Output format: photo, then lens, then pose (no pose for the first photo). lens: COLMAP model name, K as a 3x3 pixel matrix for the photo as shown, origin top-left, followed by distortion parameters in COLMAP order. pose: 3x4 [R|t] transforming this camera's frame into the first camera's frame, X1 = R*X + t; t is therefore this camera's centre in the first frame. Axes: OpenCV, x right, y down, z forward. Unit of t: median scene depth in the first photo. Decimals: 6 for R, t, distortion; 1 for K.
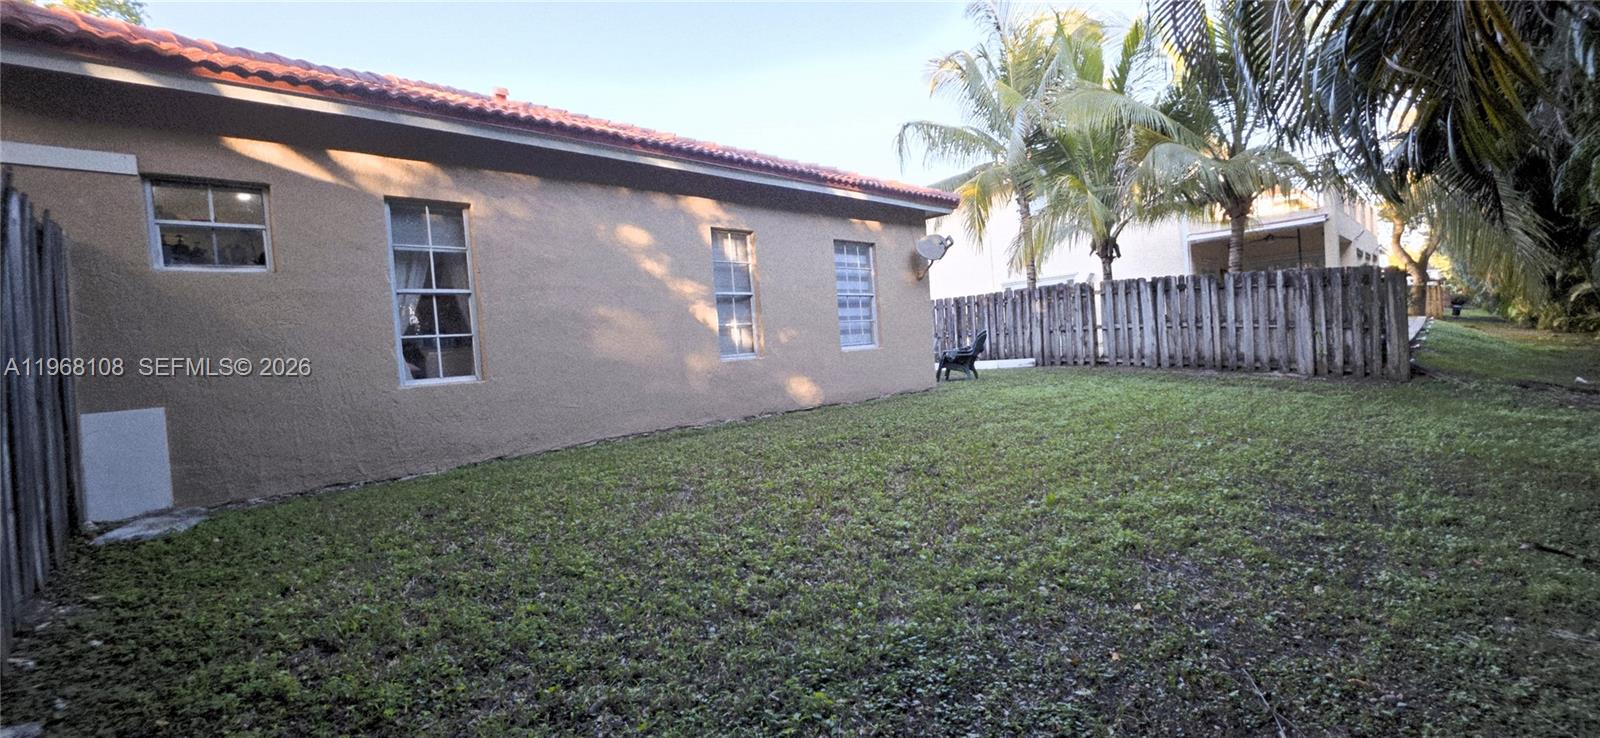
lens RADIAL K [[641.8, 0, 802.3], [0, 641.8, 356.2], [0, 0, 1]] dist [0.000275, 0.000935]
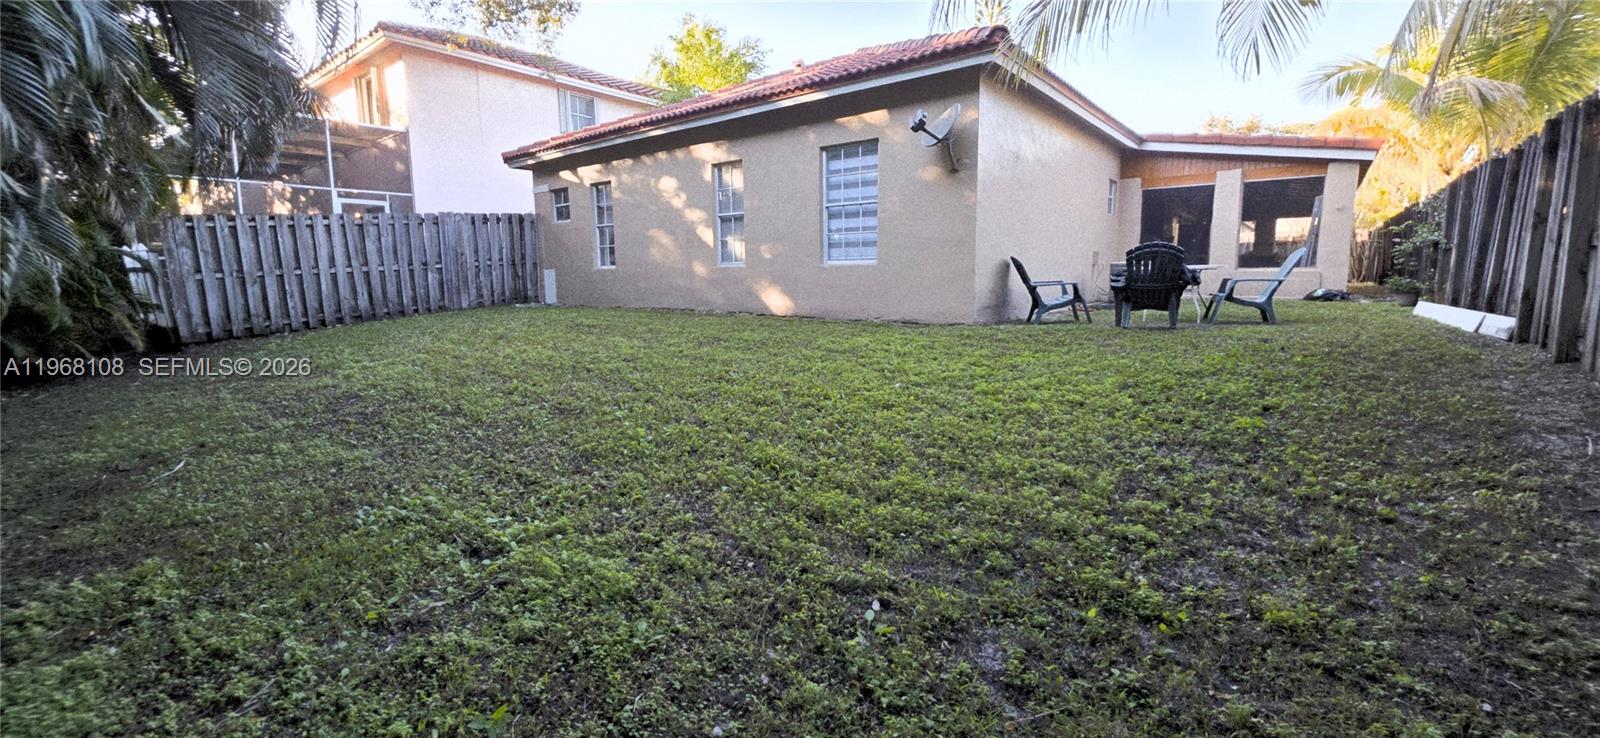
lens RADIAL K [[641.8, 0, 803.0], [0, 641.8, 372.4], [0, 0, 1]] dist [0.000275, 0.000935]
pose [[0.147537, 0.213407, -0.965759, 1.212137], [-0.014662, 0.976809, 0.213609, -0.066846], [0.988948, -0.017356, 0.147244, 0.958342]]
